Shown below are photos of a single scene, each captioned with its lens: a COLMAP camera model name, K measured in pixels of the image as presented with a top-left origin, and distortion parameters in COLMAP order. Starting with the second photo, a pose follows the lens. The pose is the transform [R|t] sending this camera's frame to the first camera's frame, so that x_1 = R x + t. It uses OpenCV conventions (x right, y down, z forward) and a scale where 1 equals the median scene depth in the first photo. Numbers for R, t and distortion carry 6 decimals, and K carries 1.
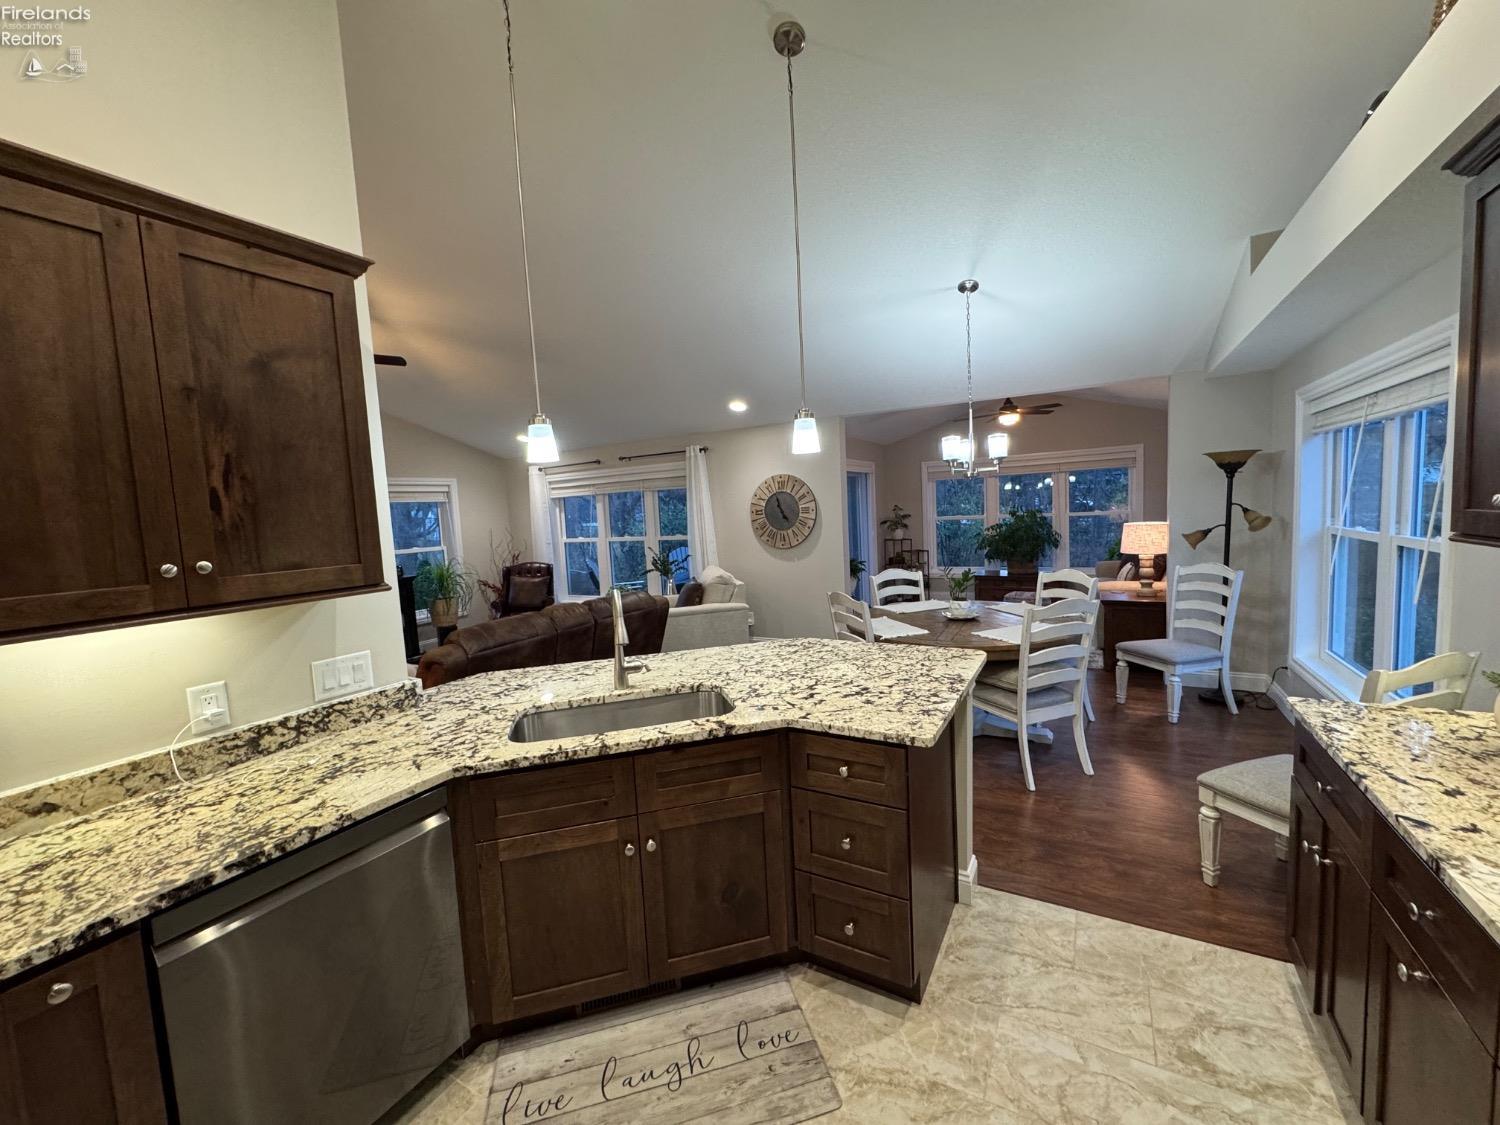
lens RADIAL K [[596.2, 0, 750.3], [0, 596.2, 561.2], [0, 0, 1]] dist [-0.002354, 0.000452]
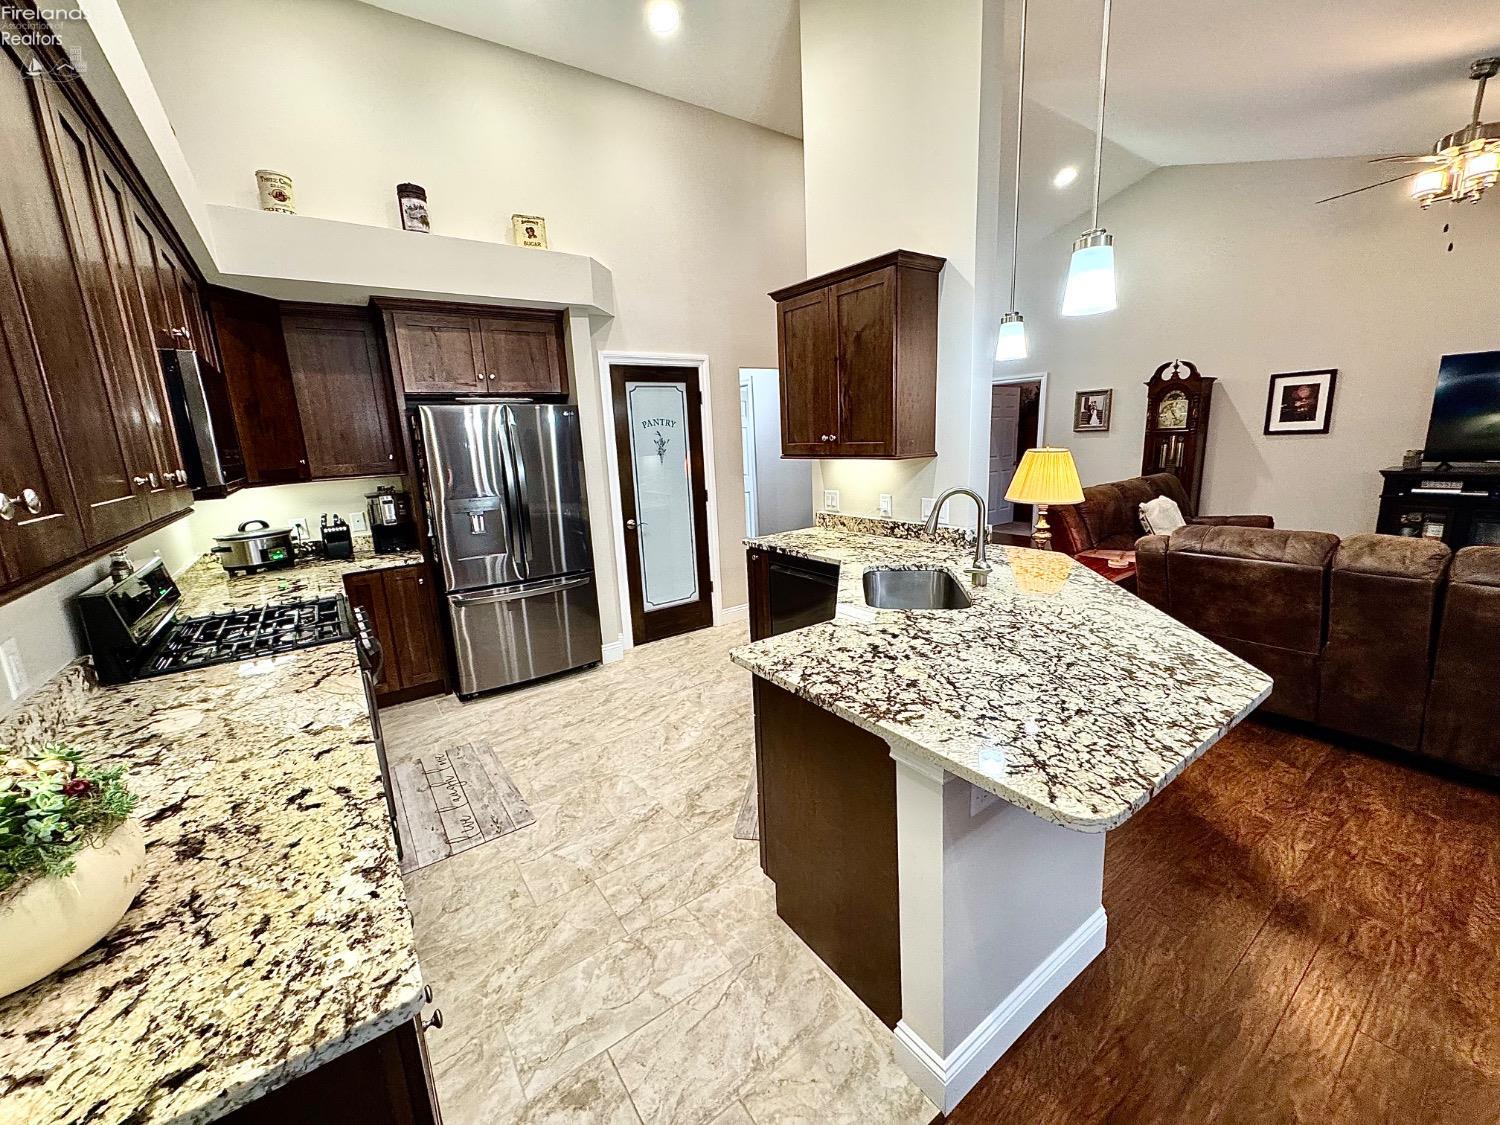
lens RADIAL K [[596.2, 0, 749.4], [0, 596.2, 562.2], [0, 0, 1]] dist [-0.002354, 0.000452]
pose [[-0.416157, 0.259545, -0.871464, 1.002311], [-0.012726, 0.956641, 0.290990, -0.144096], [0.909204, 0.132188, -0.394810, 1.219346]]
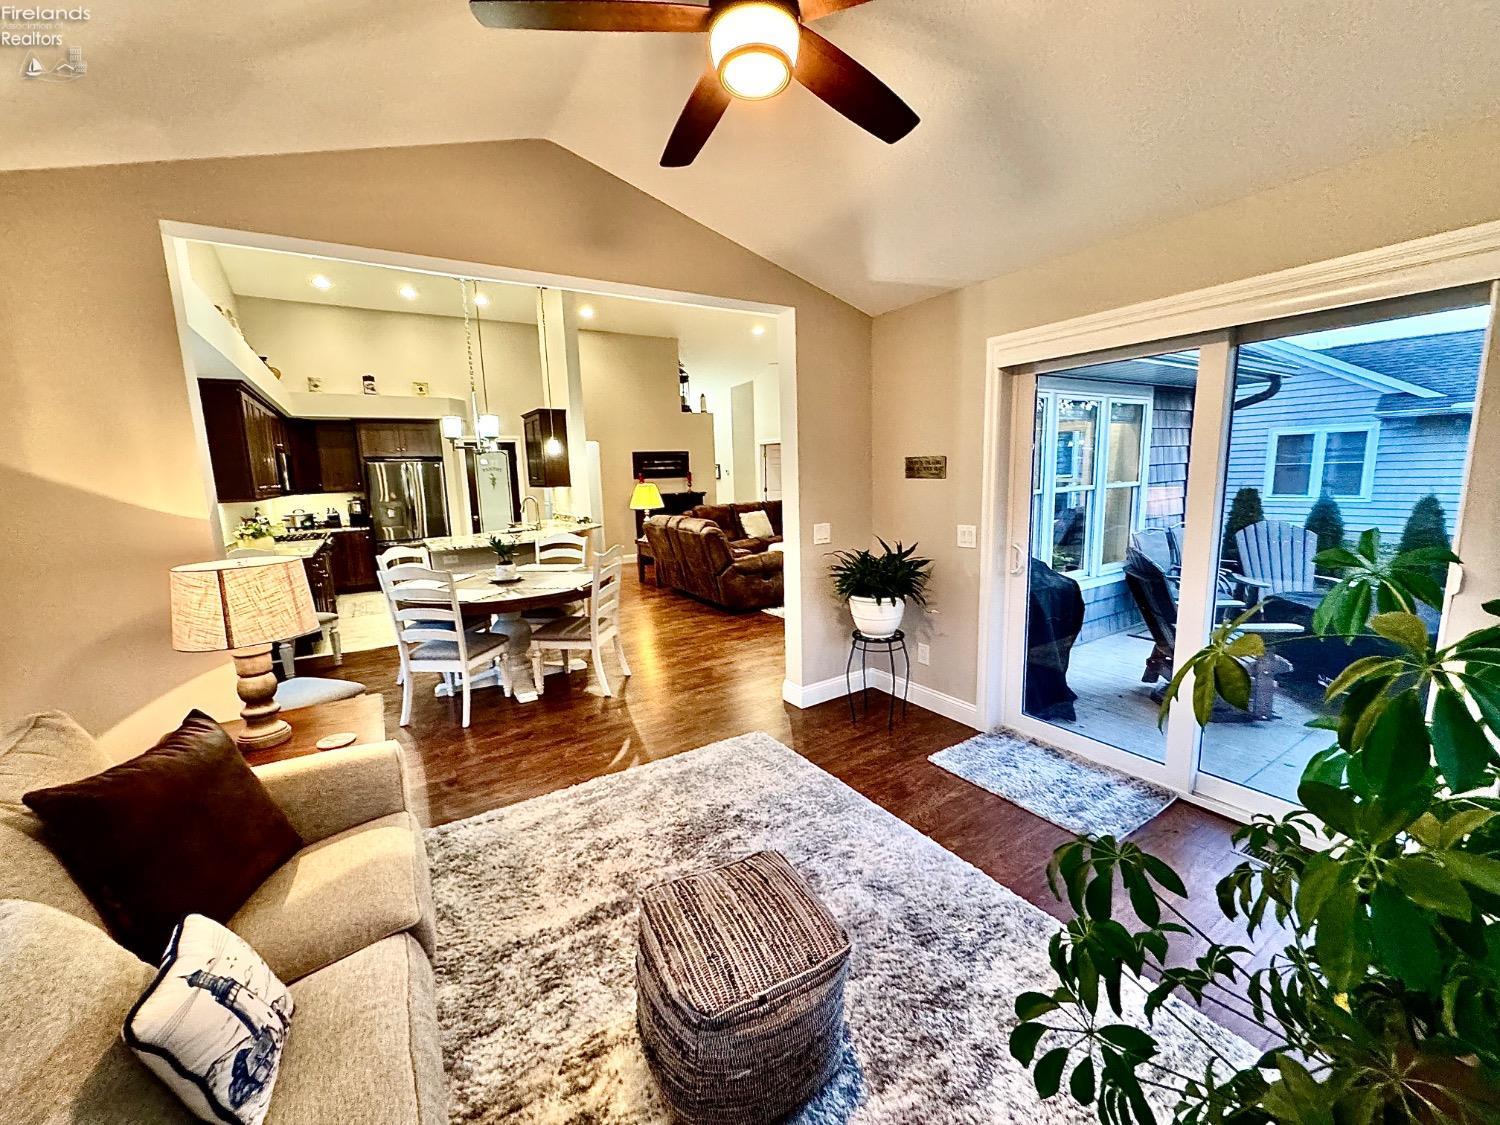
lens RADIAL K [[596.2, 0, 746.2], [0, 596.2, 559.2], [0, 0, 1]] dist [-0.002354, 0.000452]
pose [[-0.473594, 0.196347, -0.858578, 2.209002], [-0.019084, 0.972317, 0.232885, -0.422966], [0.880537, 0.126678, -0.456736, 3.874246]]
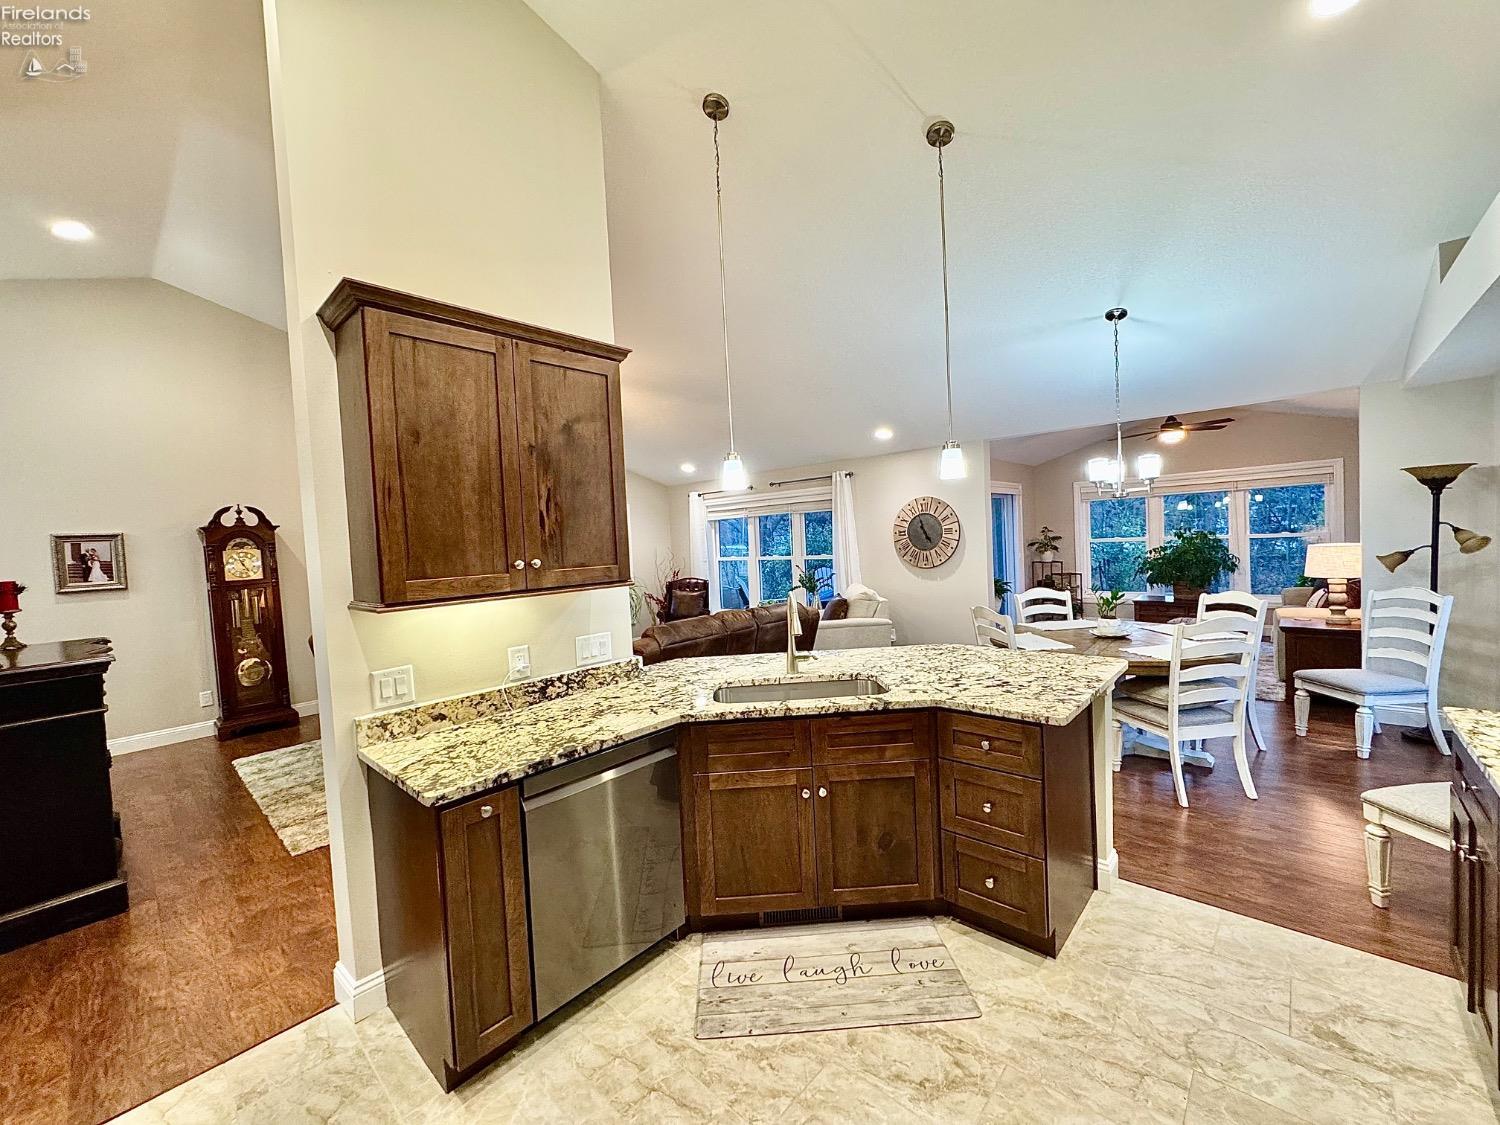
lens RADIAL K [[596.2, 0, 751.4], [0, 596.2, 561.5], [0, 0, 1]] dist [-0.002354, 0.000452]
pose [[0.975159, 0.011358, -0.221216, -0.036450], [-0.019891, 0.999140, -0.036384, 0.035619], [0.220612, 0.039881, 0.974546, -0.254285]]
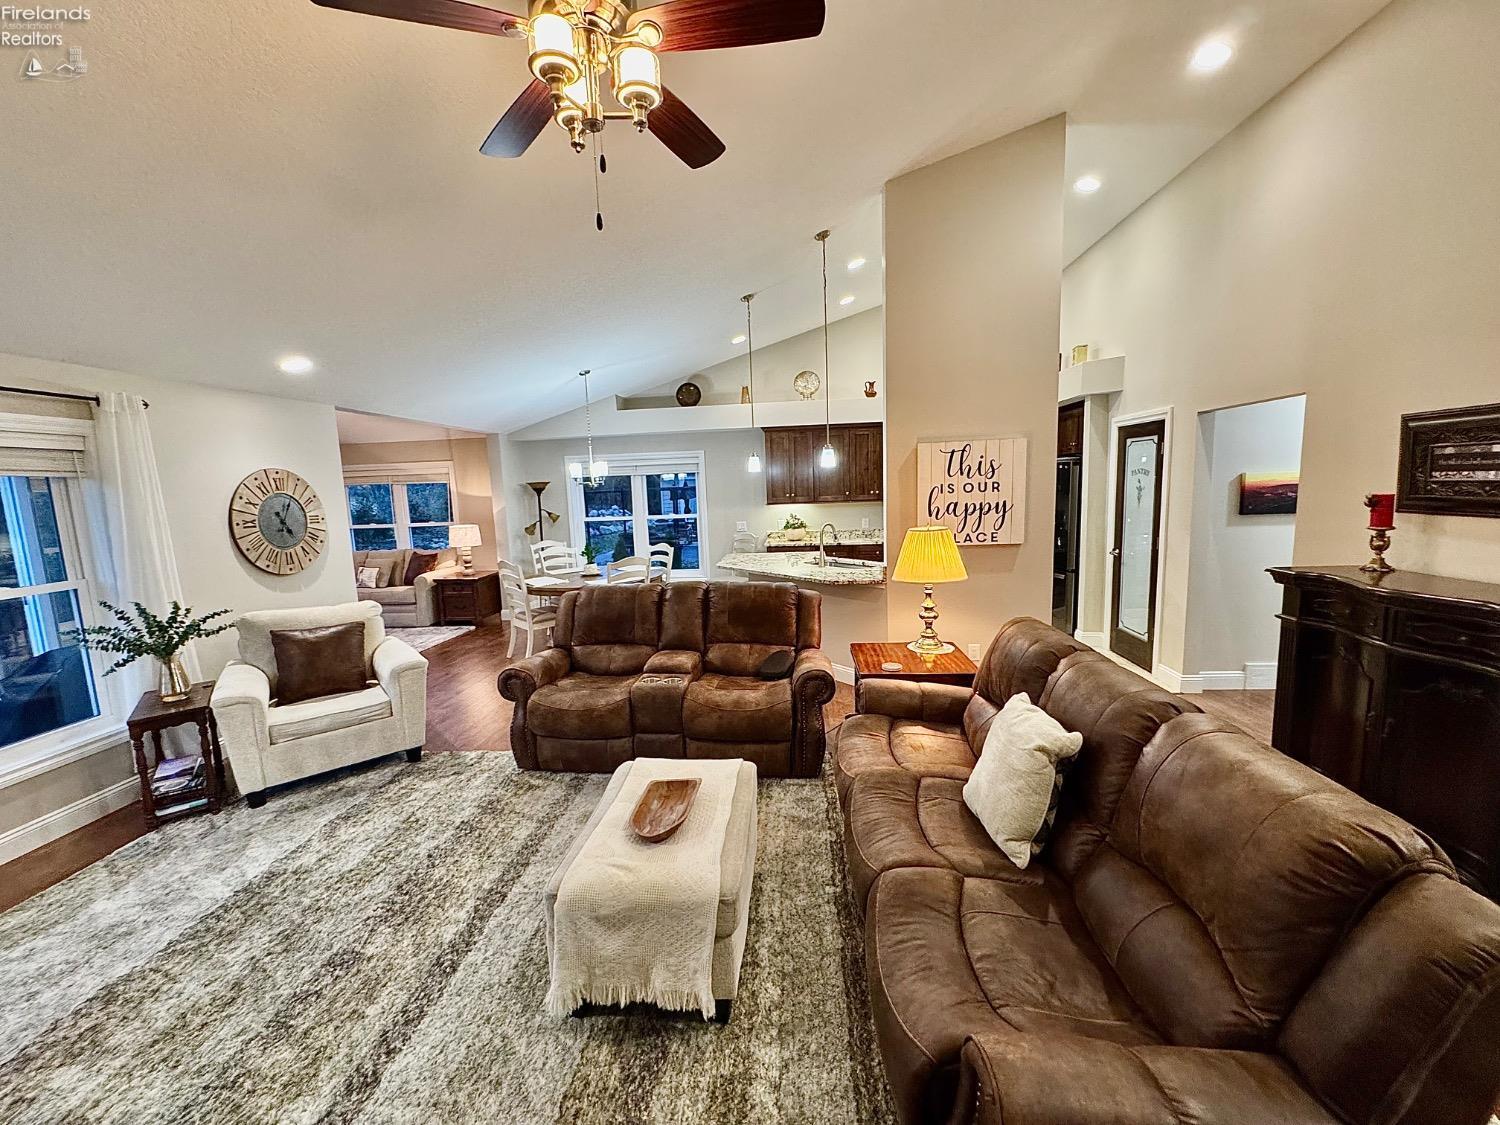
lens RADIAL K [[596.2, 0, 750.2], [0, 596.2, 563.6], [0, 0, 1]] dist [-0.002354, 0.000452]
pose [[-0.413880, -0.052109, 0.908839, -2.611431], [0.138691, 0.983096, 0.119526, -0.136828], [-0.899704, 0.175518, -0.399657, 2.548000]]
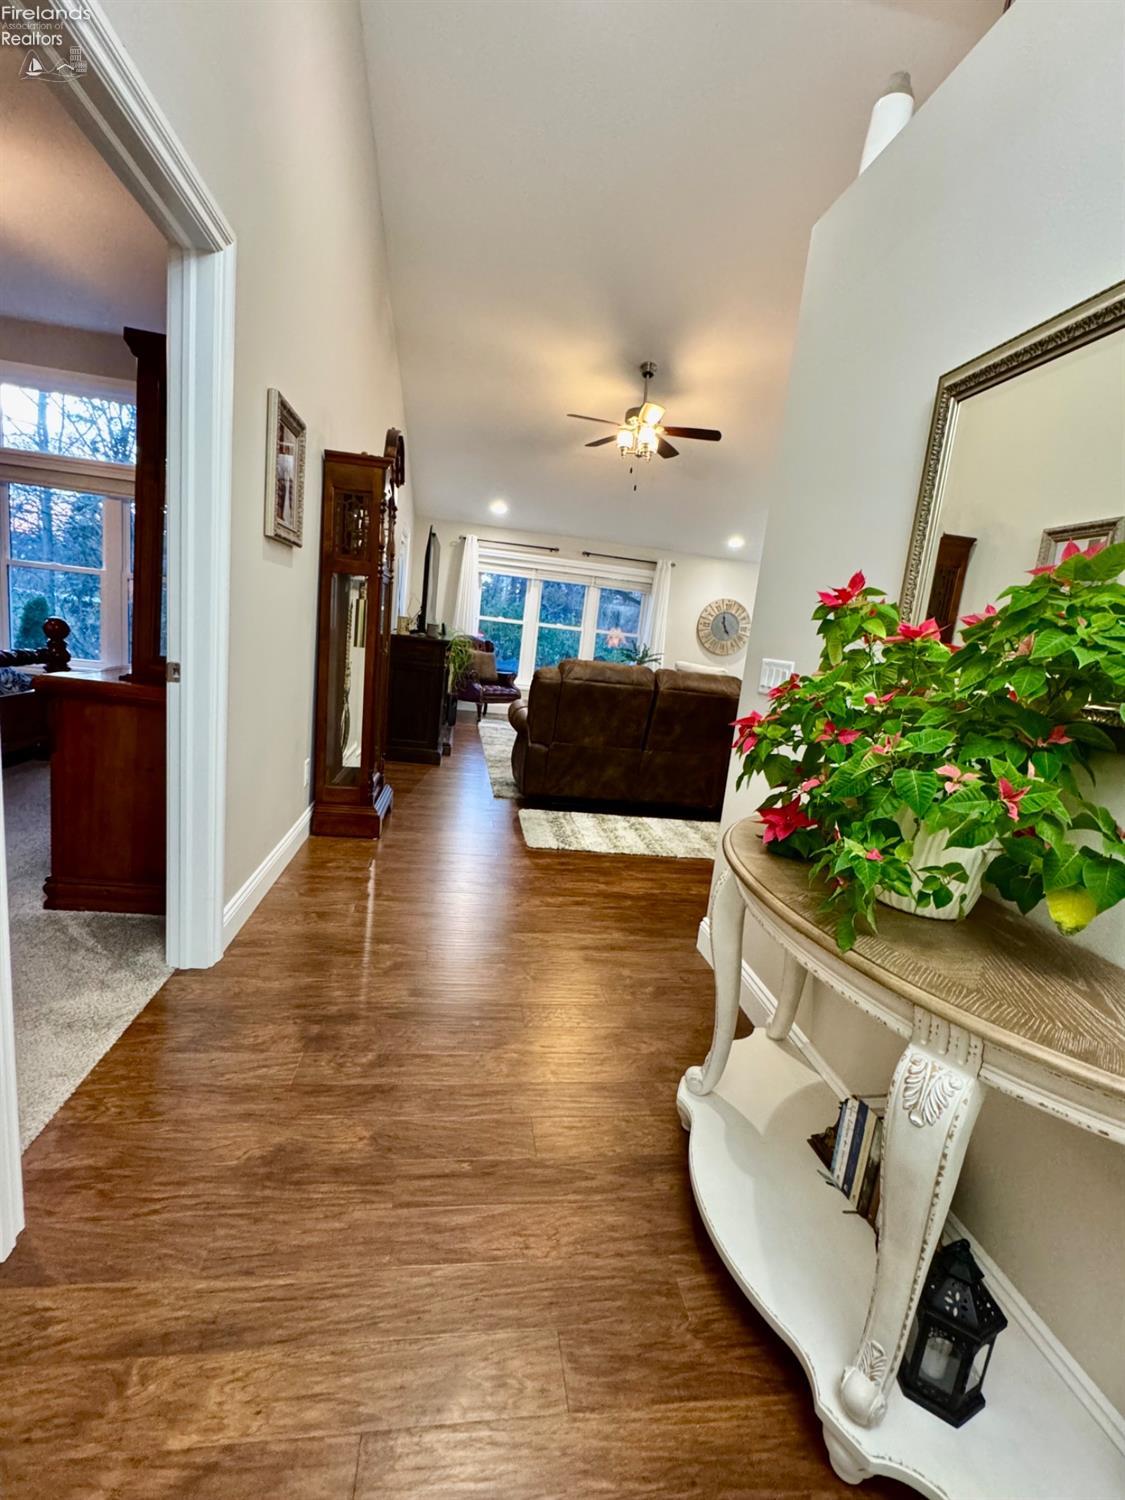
lens RADIAL K [[649.7, 0, 563.6], [0, 649.7, 749.7], [0, 0, 1]] dist [0.002138, -0.000038]
pose [[0.772974, 0.028278, 0.633807, -3.680275], [-0.095565, 0.992797, 0.072255, 0.385730], [-0.627199, -0.116421, 0.770109, 0.219888]]
